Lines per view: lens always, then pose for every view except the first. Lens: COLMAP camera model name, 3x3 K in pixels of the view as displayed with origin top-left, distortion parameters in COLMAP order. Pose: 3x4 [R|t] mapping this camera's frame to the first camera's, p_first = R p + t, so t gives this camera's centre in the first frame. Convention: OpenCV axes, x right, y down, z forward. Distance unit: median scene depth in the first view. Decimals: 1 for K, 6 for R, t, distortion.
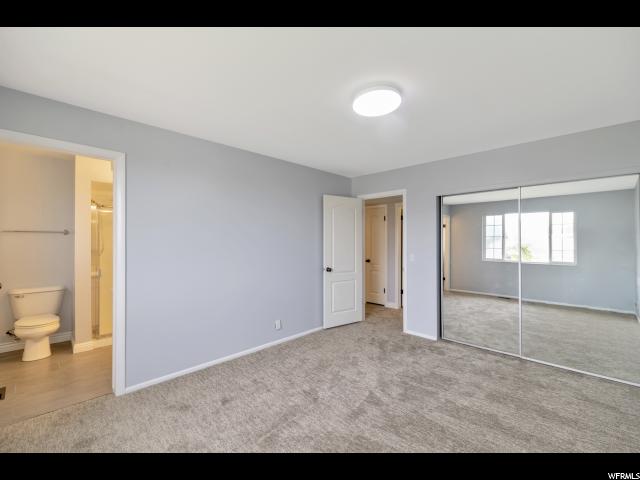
lens RADIAL K [[277.2, 0, 318.9], [0, 277.2, 241.4], [0, 0, 1]] dist [0.001666, 0.001385]
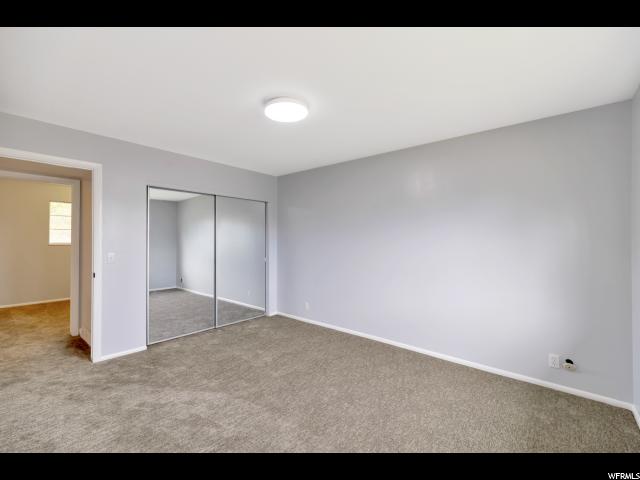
lens RADIAL K [[277.2, 0, 319.1], [0, 277.2, 239.8], [0, 0, 1]] dist [0.001666, 0.001385]
pose [[-0.072763, 0.001709, 0.997348, -0.614713], [-0.006075, 0.999979, -0.002157, 0.009171], [-0.997331, -0.006215, -0.072751, 0.637989]]
